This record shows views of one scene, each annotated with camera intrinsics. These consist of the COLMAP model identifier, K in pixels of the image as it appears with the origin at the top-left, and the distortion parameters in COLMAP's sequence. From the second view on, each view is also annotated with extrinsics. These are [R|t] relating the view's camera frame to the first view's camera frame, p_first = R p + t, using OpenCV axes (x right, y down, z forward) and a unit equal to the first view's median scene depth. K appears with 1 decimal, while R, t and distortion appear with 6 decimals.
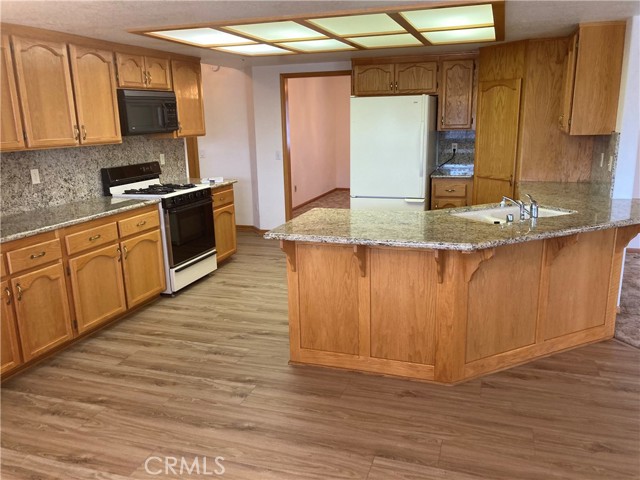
lens RADIAL K [[523.3, 0, 317.9], [0, 523.3, 236.6], [0, 0, 1]] dist [0.016612, -0.002038]
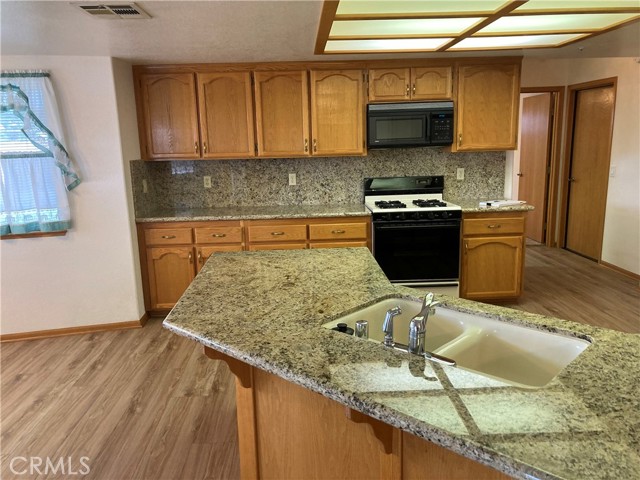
lens RADIAL K [[523.3, 0, 317.9], [0, 523.3, 236.6], [0, 0, 1]] dist [0.016612, -0.002038]
pose [[0.346399, 0.181743, -0.920314, 0.649132], [-0.188089, 0.974587, 0.121666, -0.141574], [0.919038, 0.130956, 0.371780, 0.594936]]
